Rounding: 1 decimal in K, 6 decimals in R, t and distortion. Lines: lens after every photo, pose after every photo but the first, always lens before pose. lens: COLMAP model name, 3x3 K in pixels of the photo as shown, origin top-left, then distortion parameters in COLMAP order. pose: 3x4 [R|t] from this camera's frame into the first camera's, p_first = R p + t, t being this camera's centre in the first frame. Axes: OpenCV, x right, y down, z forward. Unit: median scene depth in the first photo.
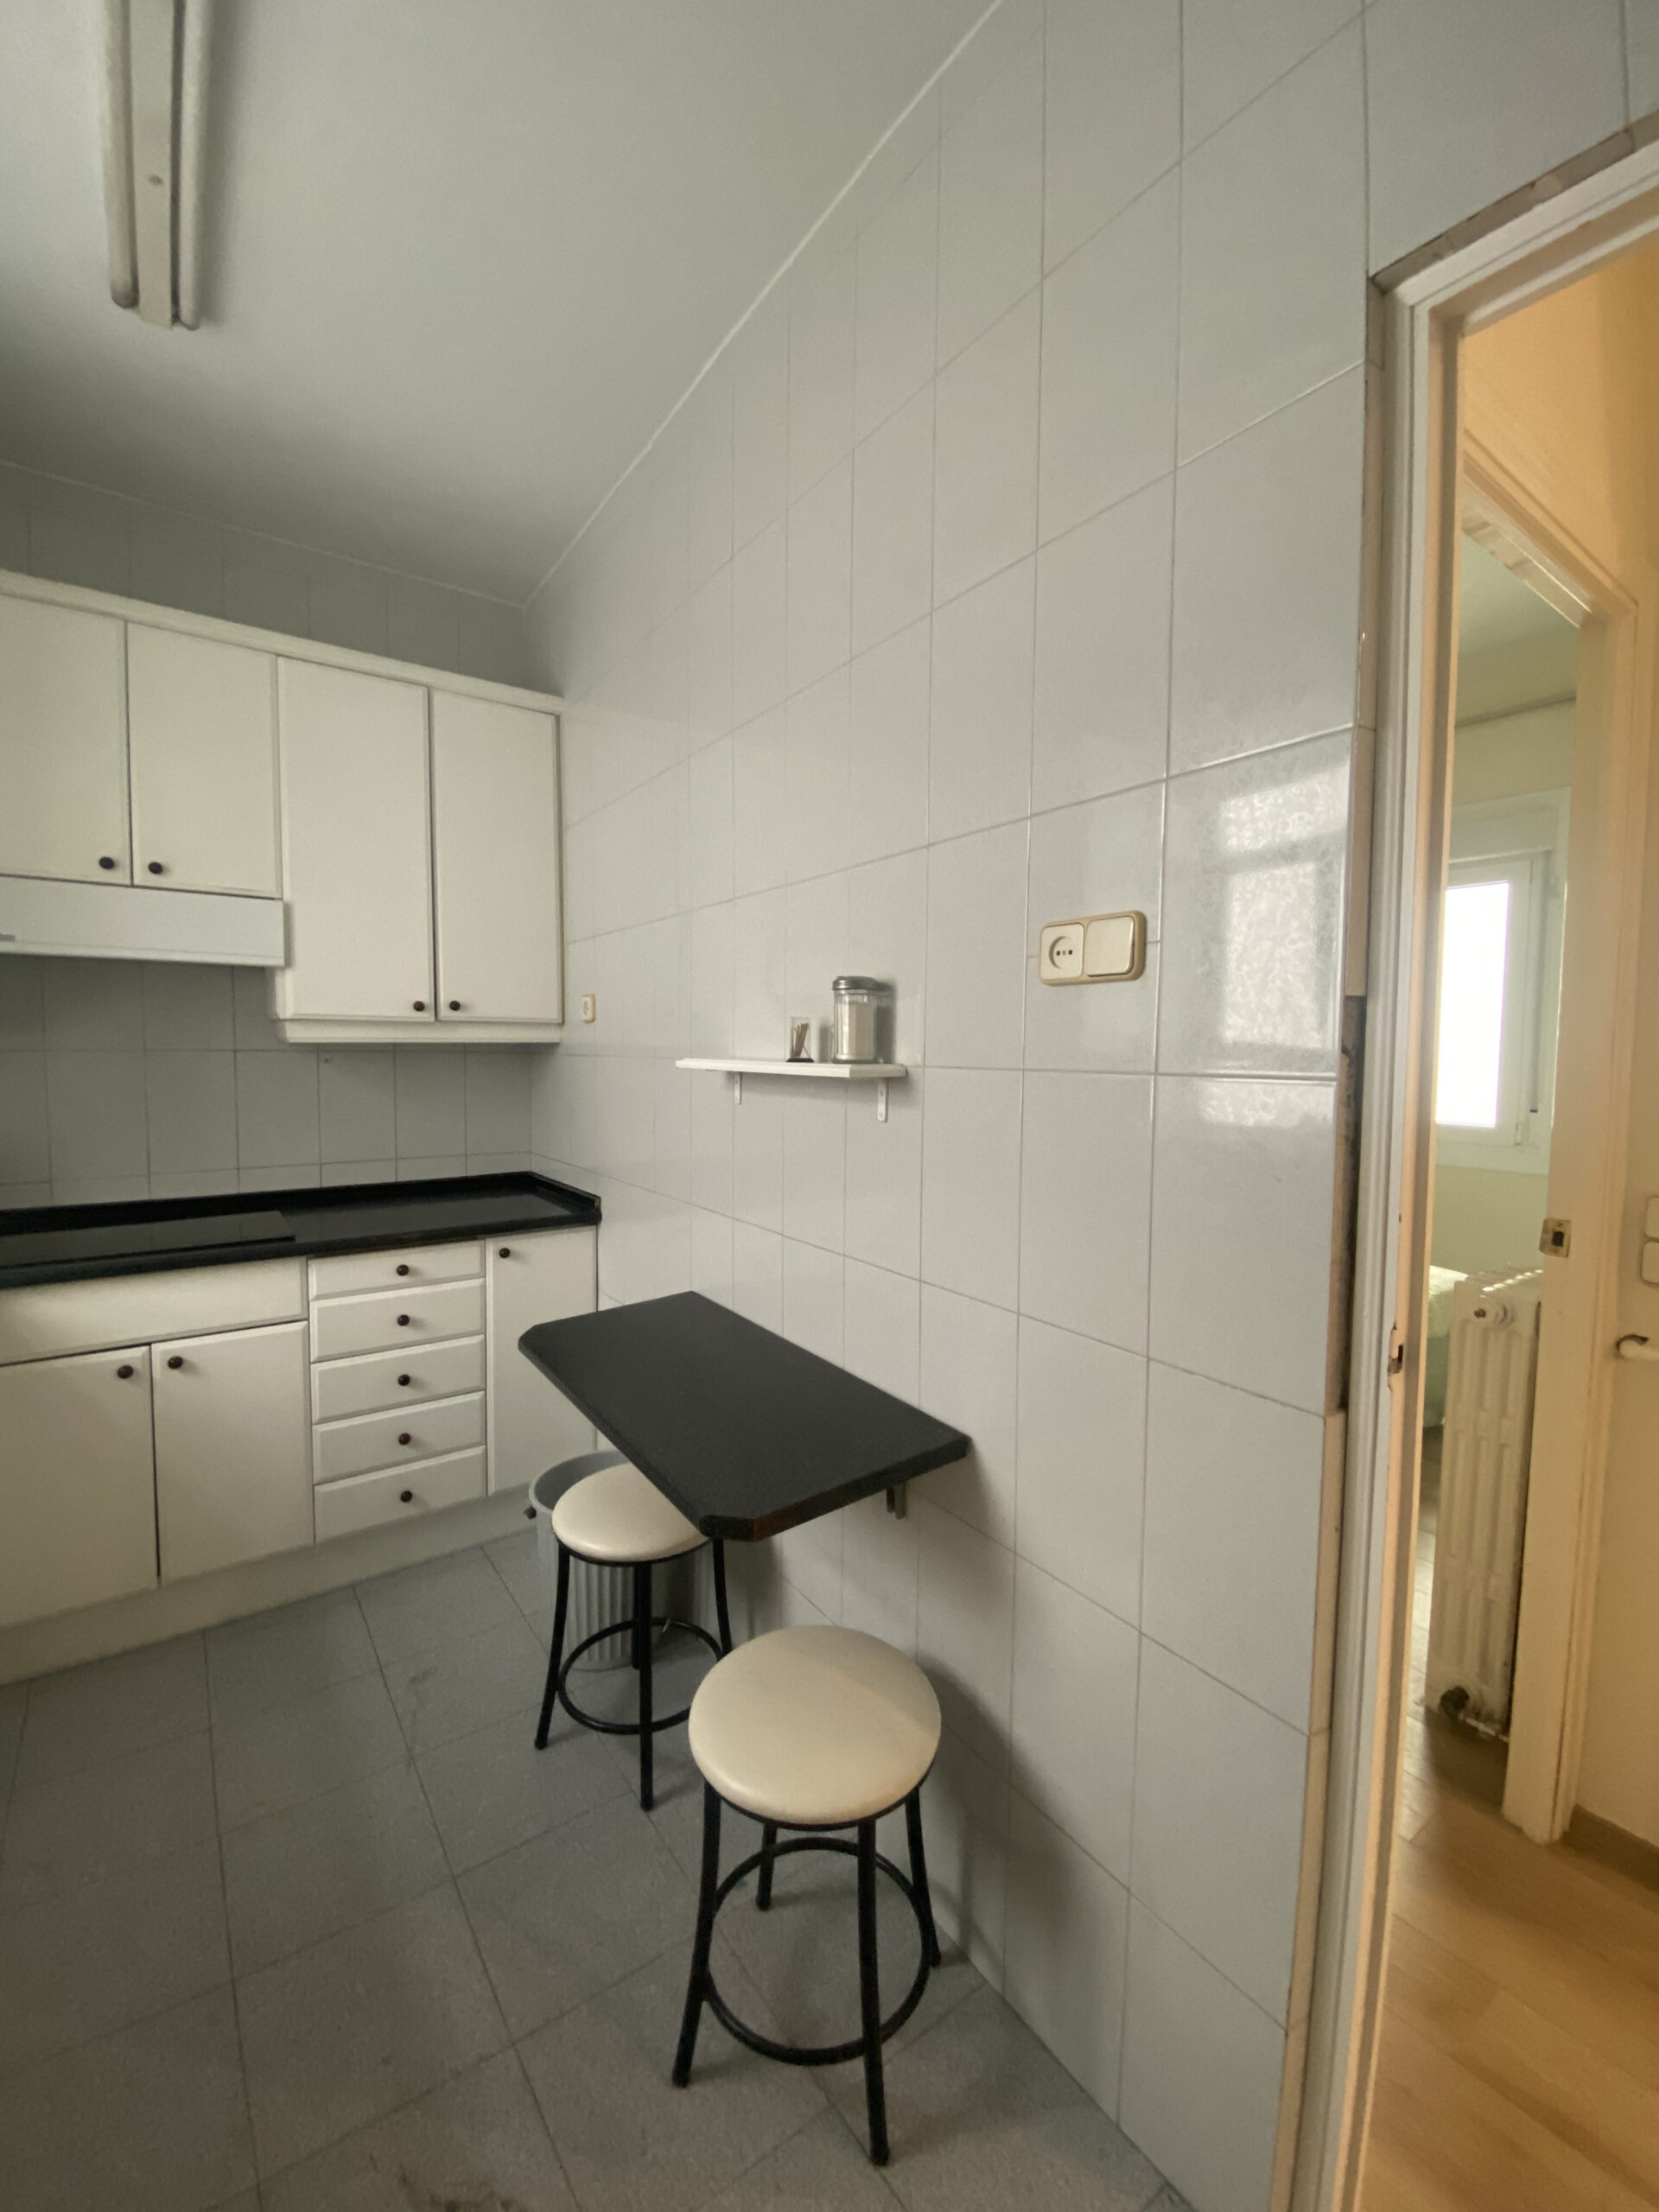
lens RADIAL K [[900.3, 0, 842.3], [0, 900.3, 1099.4], [0, 0, 1]] dist [0.004734, -0.011603]
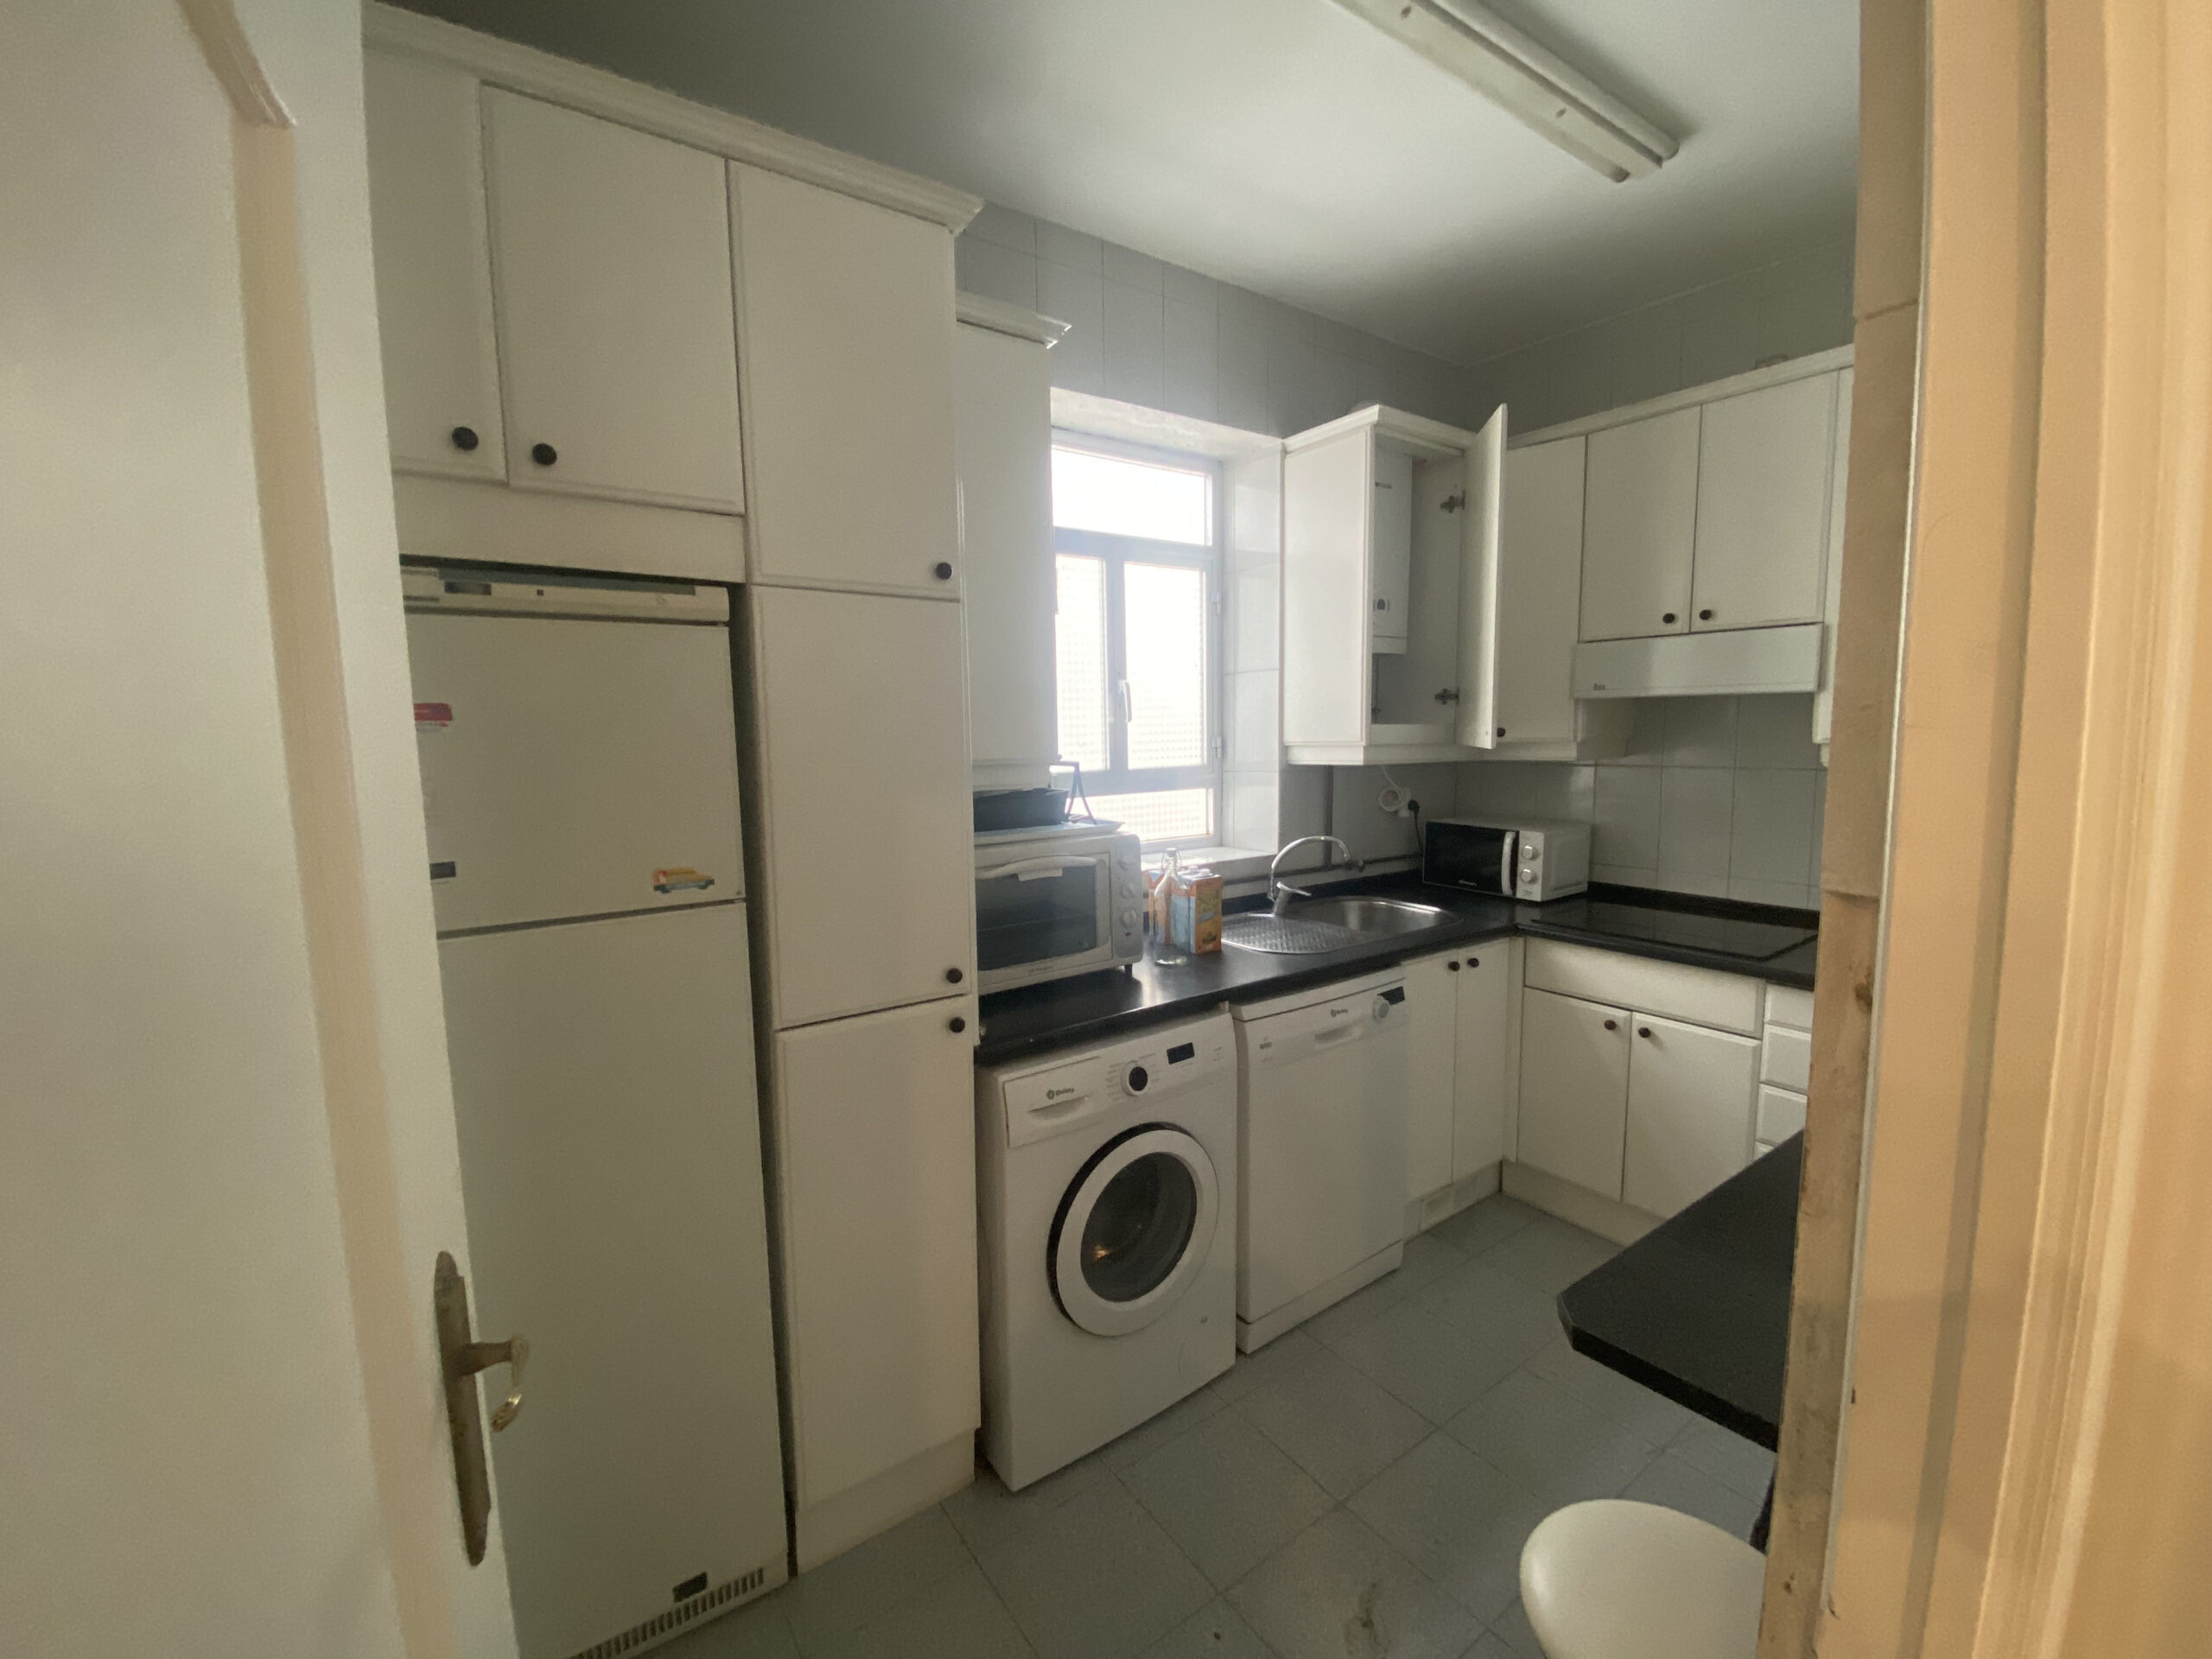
lens RADIAL K [[900.3, 0, 1092.7], [0, 900.3, 828.8], [0, 0, 1]] dist [0.004734, -0.011603]
pose [[-0.042093, 0.103238, -0.993766, 0.505495], [-0.042932, 0.993542, 0.105034, -0.081681], [0.998191, 0.047085, -0.037389, 0.310523]]
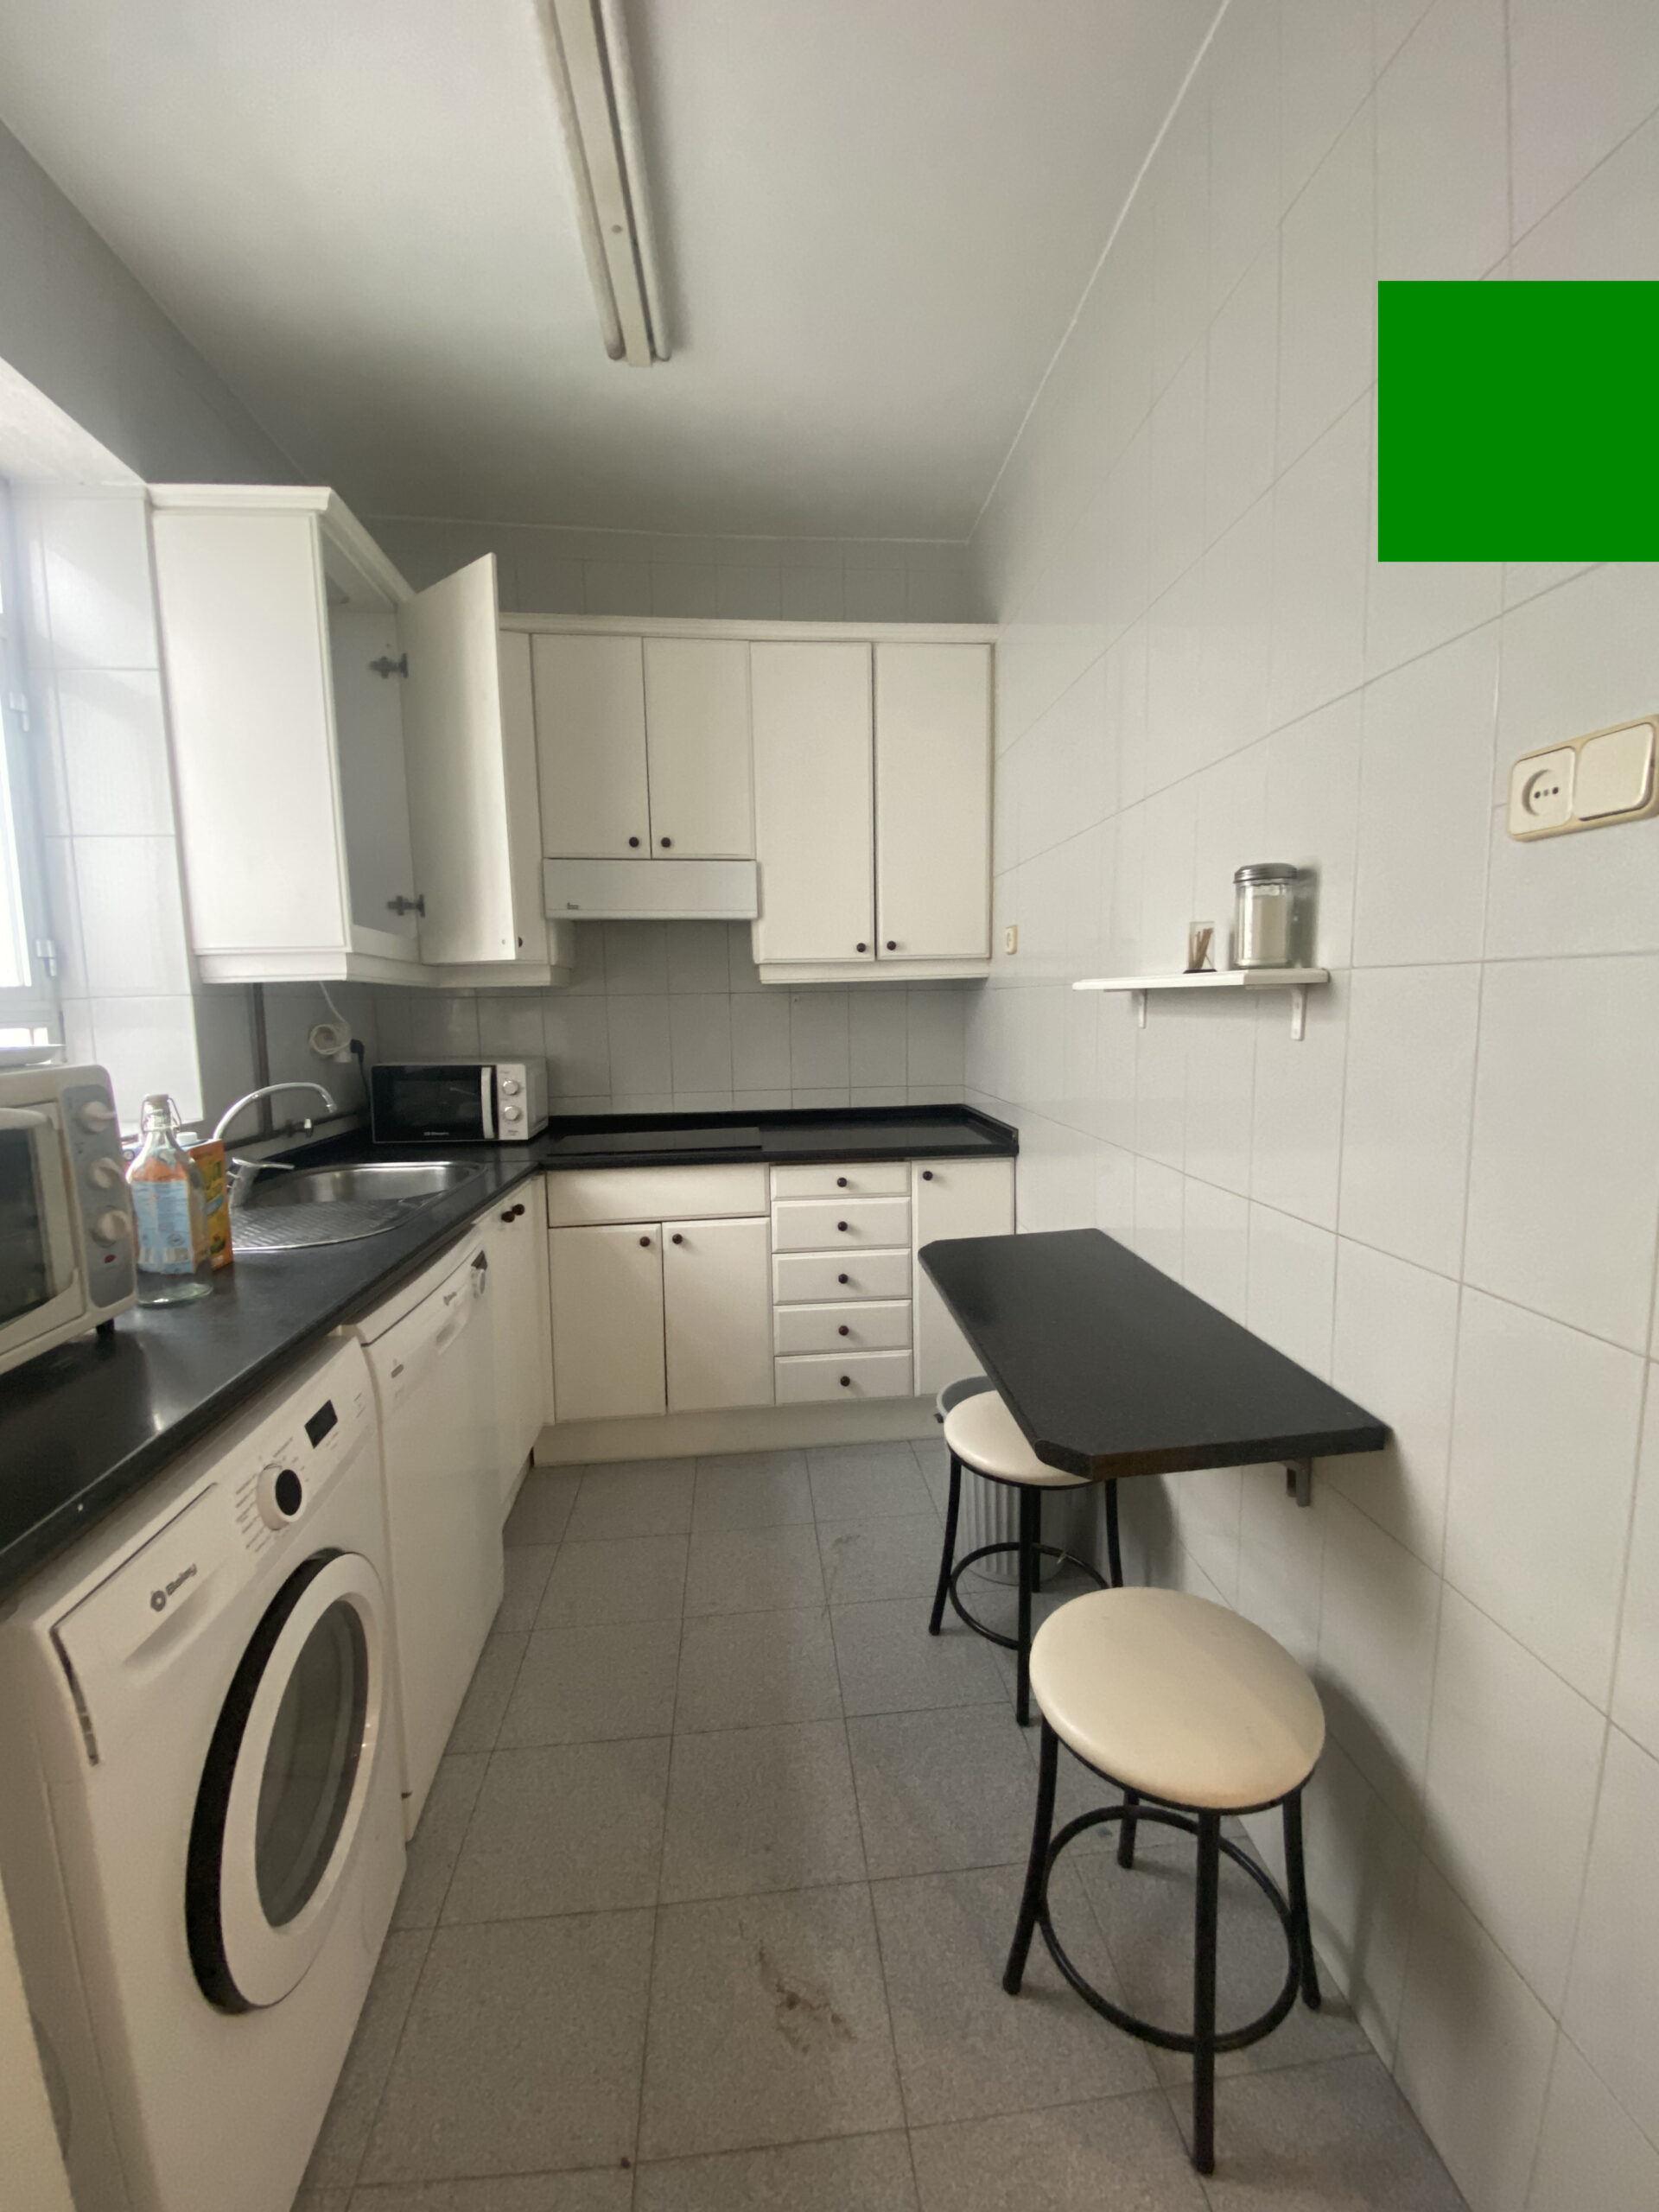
lens RADIAL K [[898.9, 0, 839.4], [0, 898.9, 1105.1], [0, 0, 1]] dist [-0.000028, -0.005401]
pose [[0.860902, 0.036010, -0.507494, 0.085802], [-0.006668, 0.998205, 0.059518, 0.031700], [0.508727, -0.047856, 0.859597, 0.053631]]
